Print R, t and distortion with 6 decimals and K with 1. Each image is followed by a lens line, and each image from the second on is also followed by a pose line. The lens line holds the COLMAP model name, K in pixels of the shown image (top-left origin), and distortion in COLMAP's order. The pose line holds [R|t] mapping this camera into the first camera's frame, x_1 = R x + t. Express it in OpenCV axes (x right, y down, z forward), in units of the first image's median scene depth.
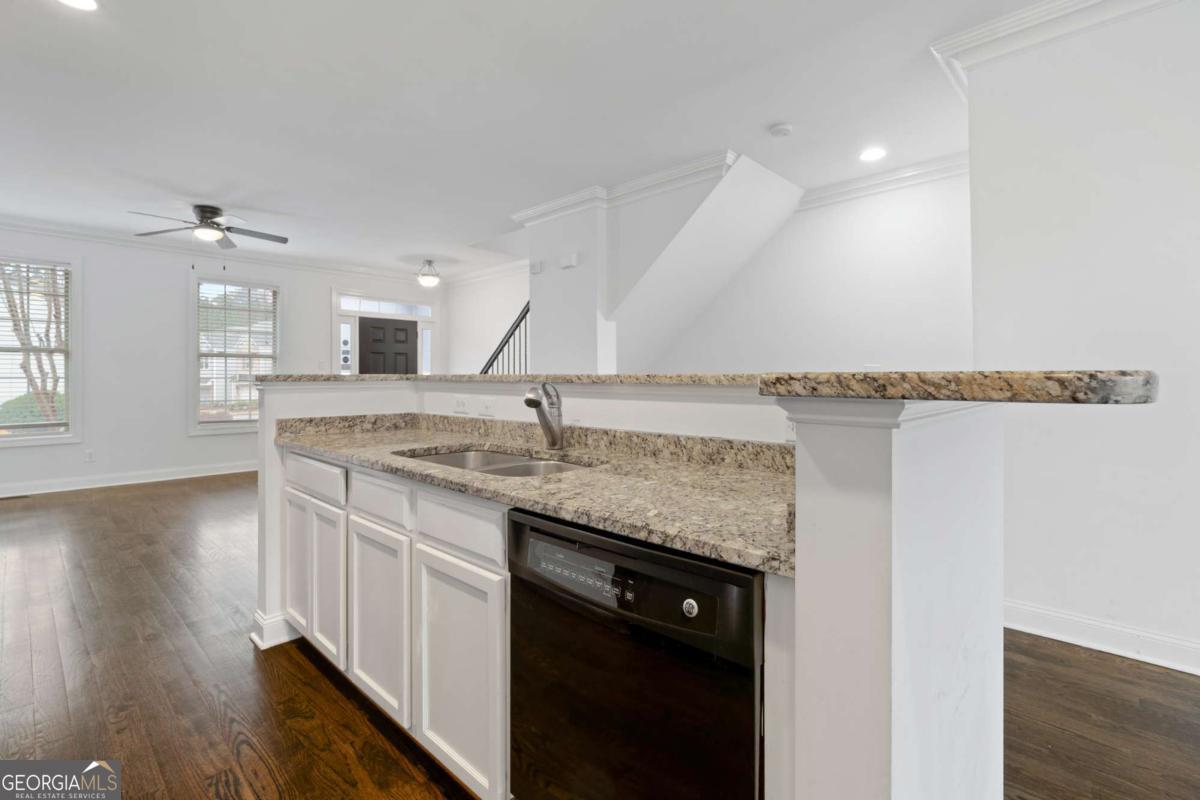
lens RADIAL K [[552.7, 0, 605.9], [0, 552.7, 372.5], [0, 0, 1]] dist [-0.009766, 0.003831]
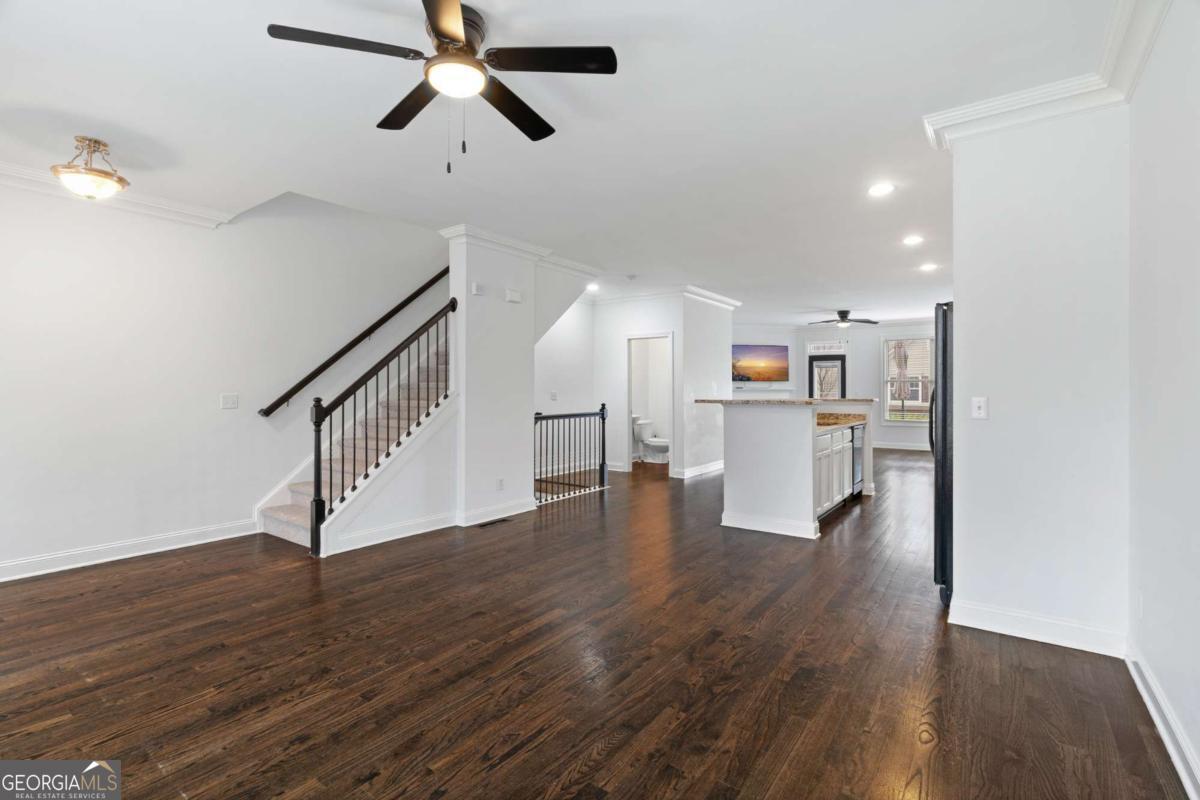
lens RADIAL K [[552.7, 0, 598.1], [0, 552.7, 389.6], [0, 0, 1]] dist [-0.009766, 0.003831]
pose [[-0.117451, 0.007385, 0.993051, -0.820812], [-0.008645, 0.999927, -0.008459, -0.003590], [-0.993041, -0.009579, -0.117378, 0.662160]]
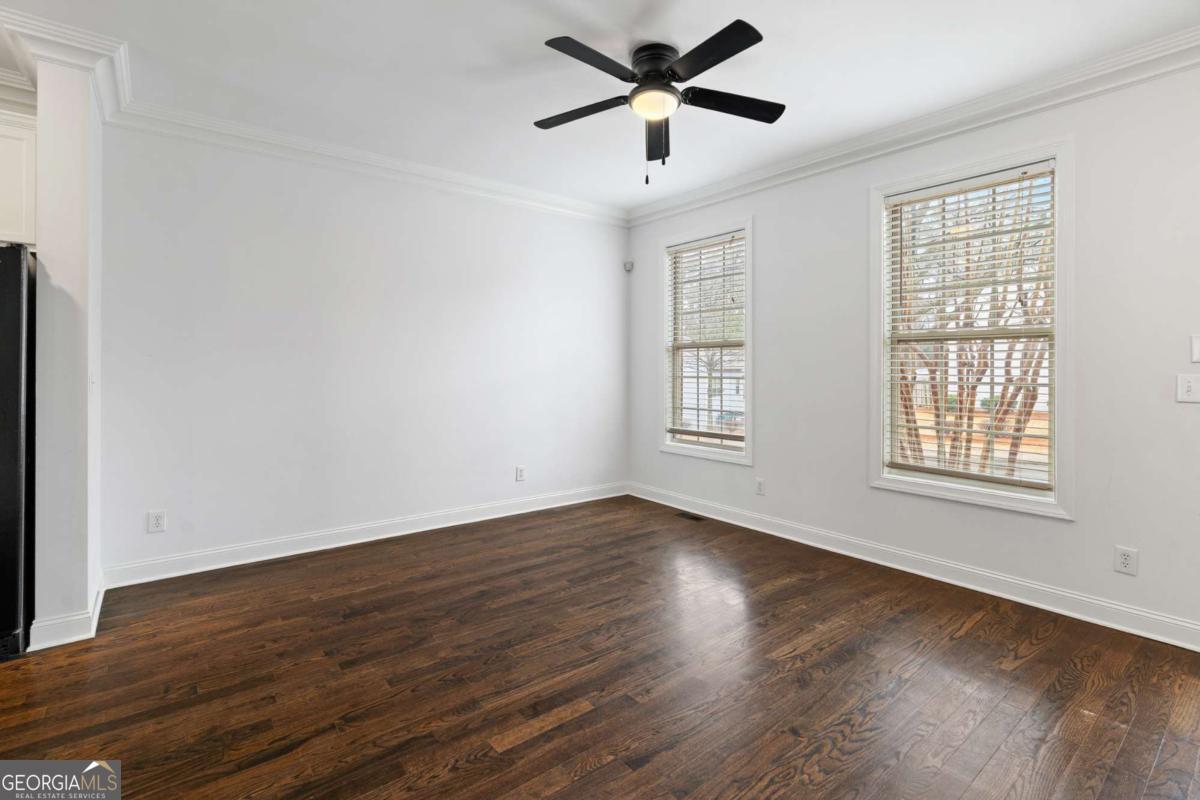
lens RADIAL K [[552.7, 0, 593.3], [0, 552.7, 374.4], [0, 0, 1]] dist [-0.009766, 0.003831]
pose [[-0.158223, 0.011244, -0.987339, -0.145529], [0.005352, 0.999930, 0.010530, -0.004542], [0.987389, -0.003618, -0.158272, 0.722217]]
